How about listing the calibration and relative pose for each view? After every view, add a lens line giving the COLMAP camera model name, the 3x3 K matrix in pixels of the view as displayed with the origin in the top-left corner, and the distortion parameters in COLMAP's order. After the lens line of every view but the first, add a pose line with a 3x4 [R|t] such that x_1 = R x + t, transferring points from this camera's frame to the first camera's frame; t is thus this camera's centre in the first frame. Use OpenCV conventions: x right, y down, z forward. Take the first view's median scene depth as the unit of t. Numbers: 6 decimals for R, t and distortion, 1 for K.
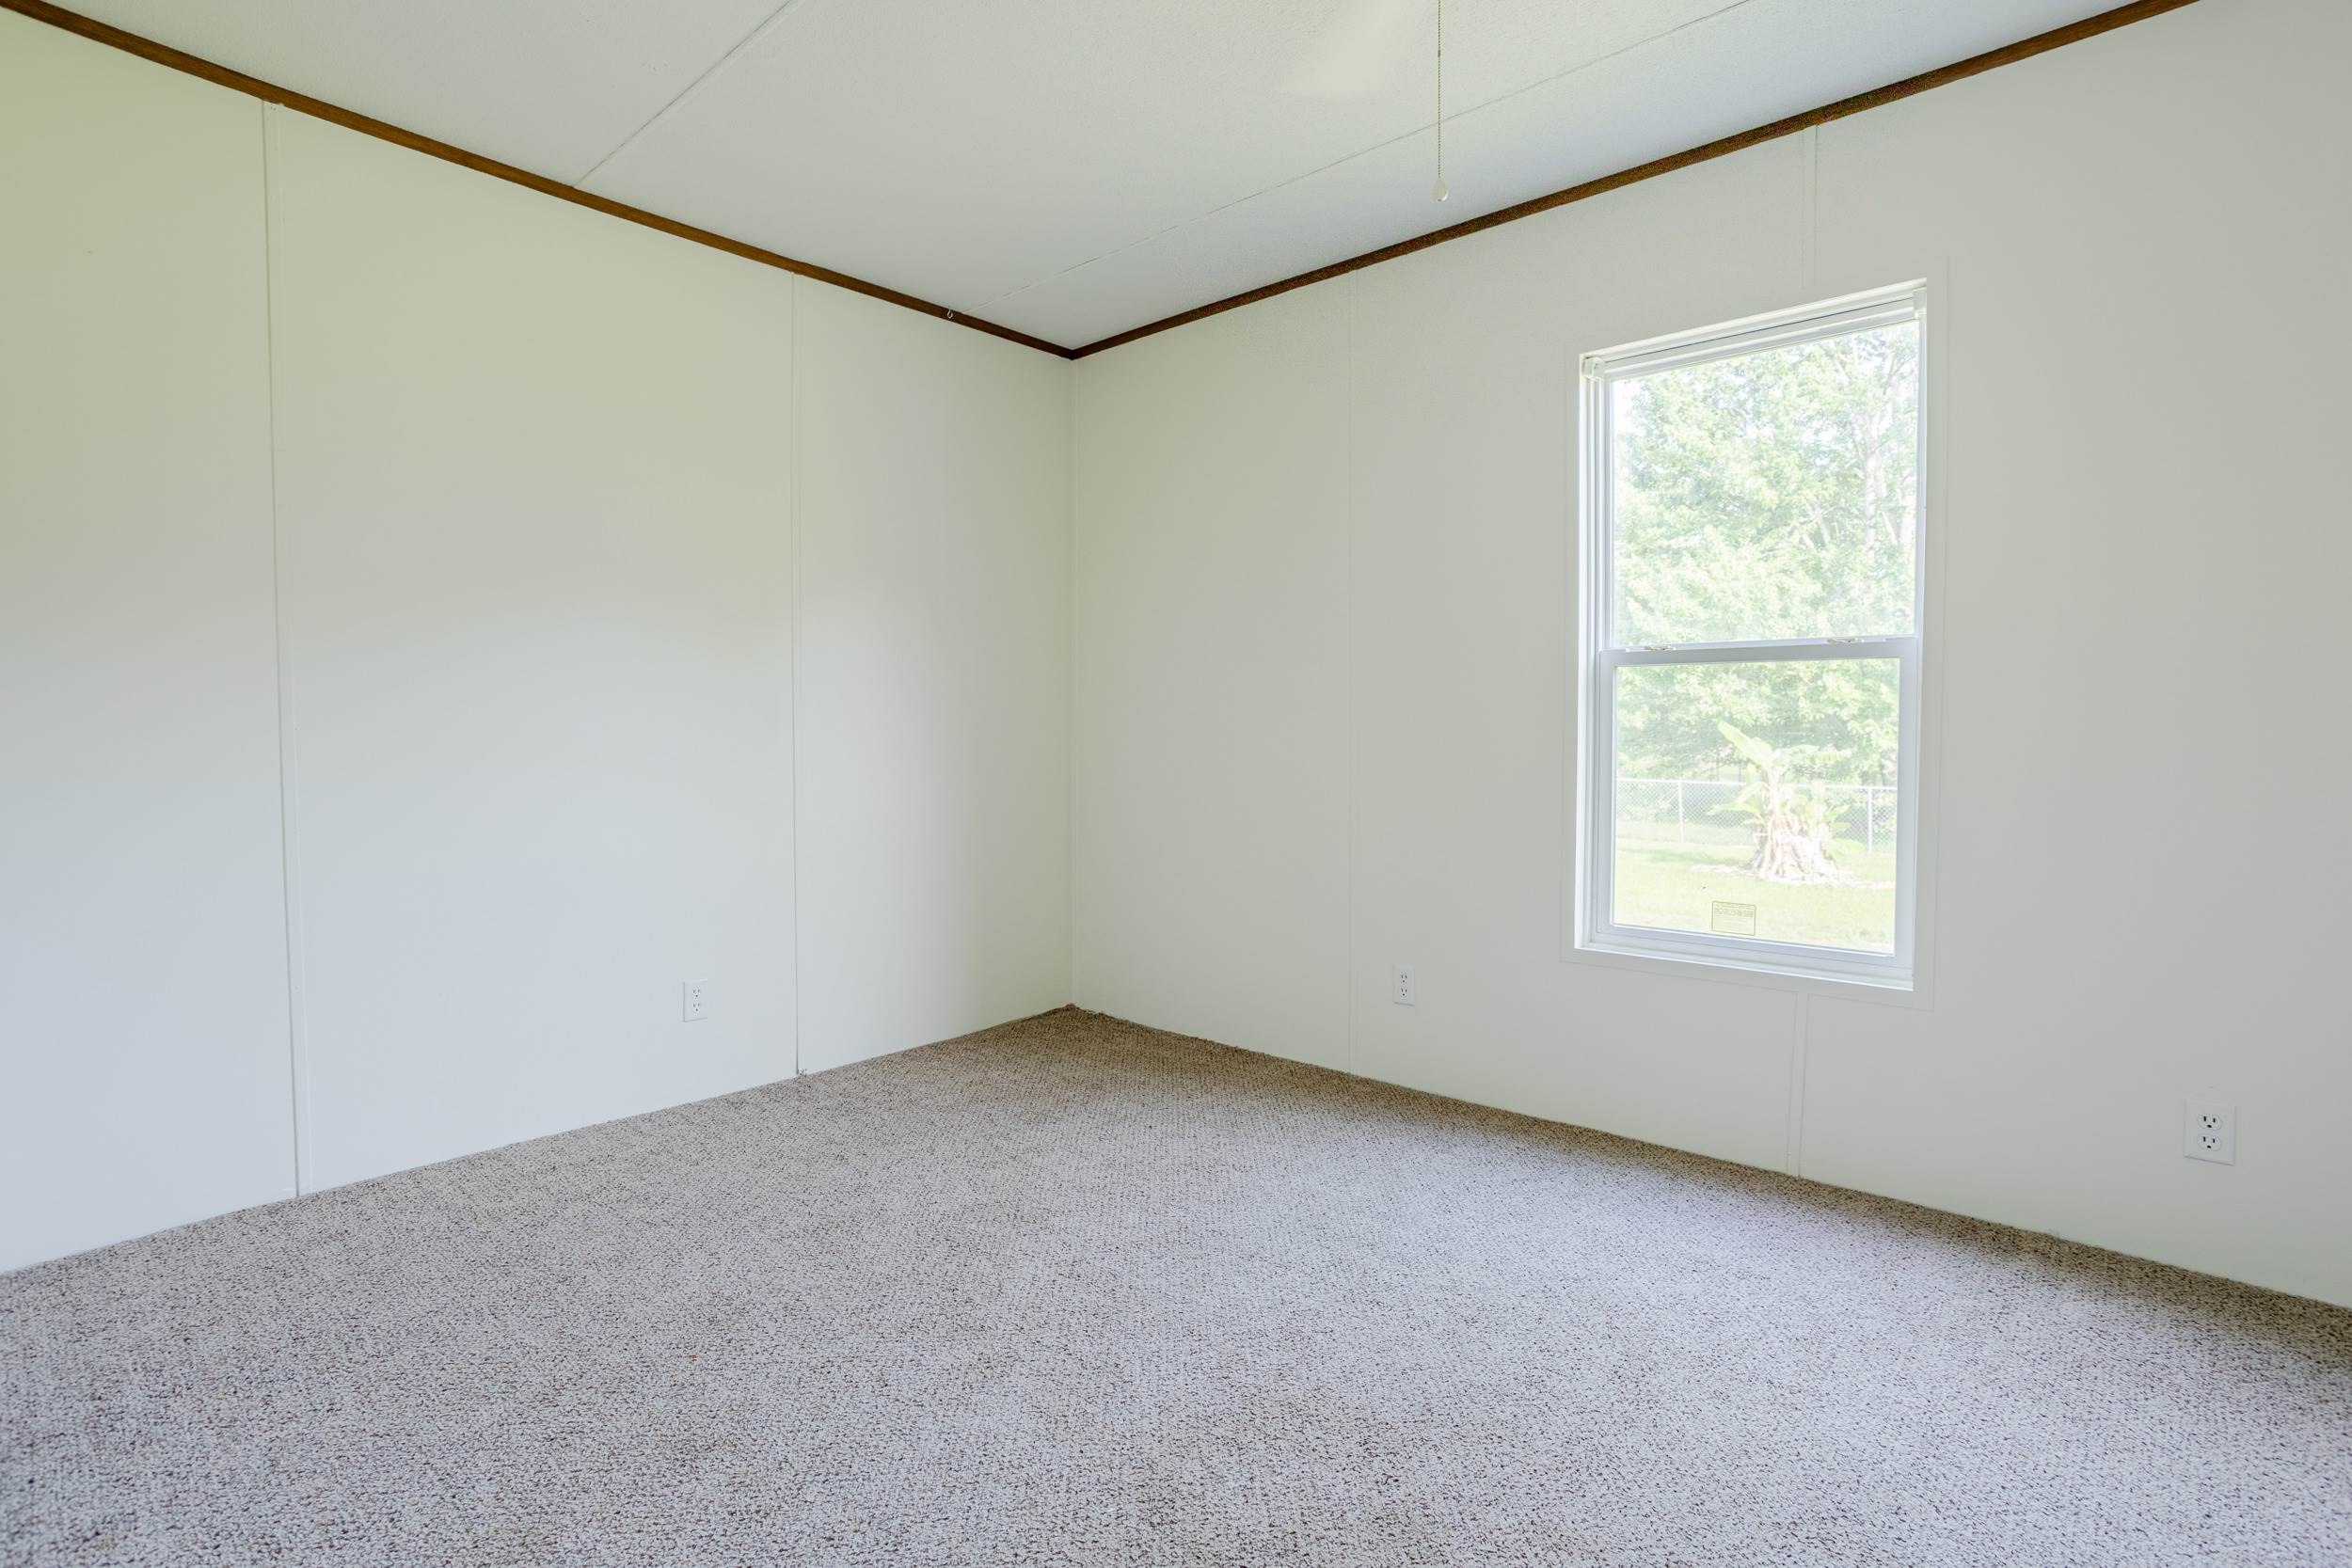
lens RADIAL K [[886.5, 0, 1179.1], [0, 886.5, 775.5], [0, 0, 1]] dist [-0.004006, 0.000096]
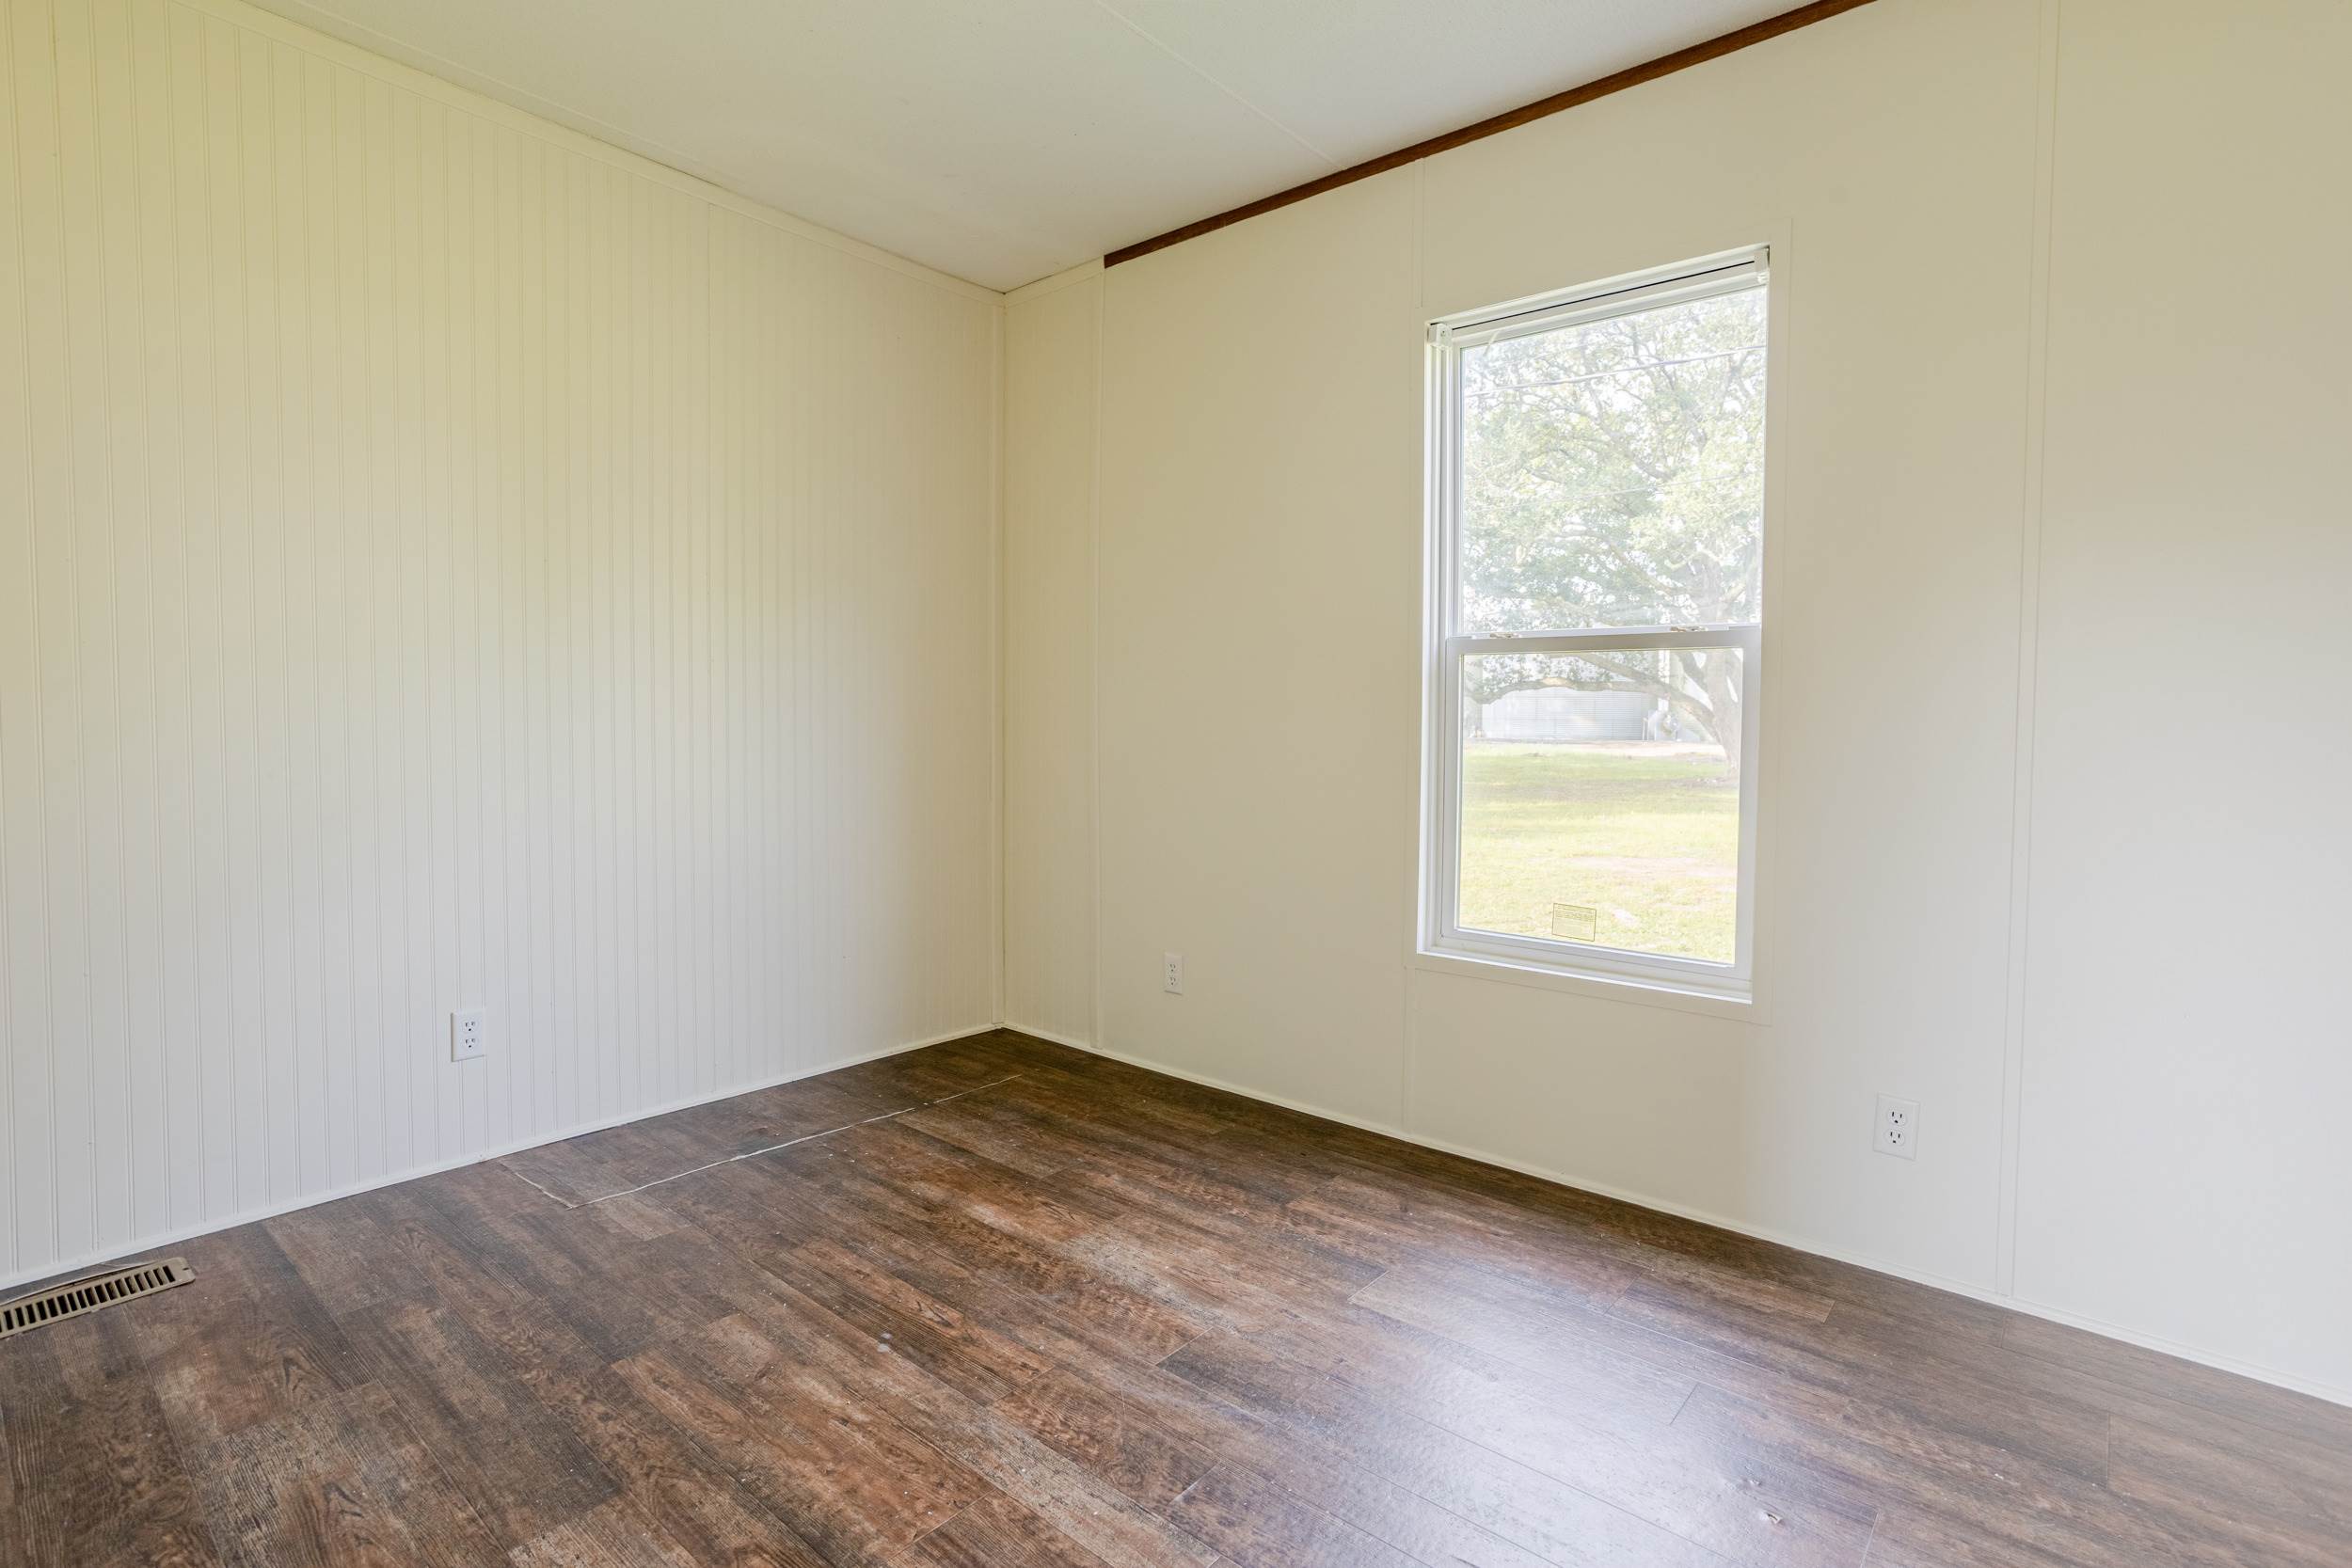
lens RADIAL K [[1127.9, 0, 1185.3], [0, 1127.9, 792.1], [0, 0, 1]] dist [-0.005549, 0.004215]
pose [[0.996602, 0.016082, -0.080785, 0.308437], [-0.015232, 0.999822, 0.011123, 0.014767], [0.080950, -0.009855, 0.996669, -0.223604]]
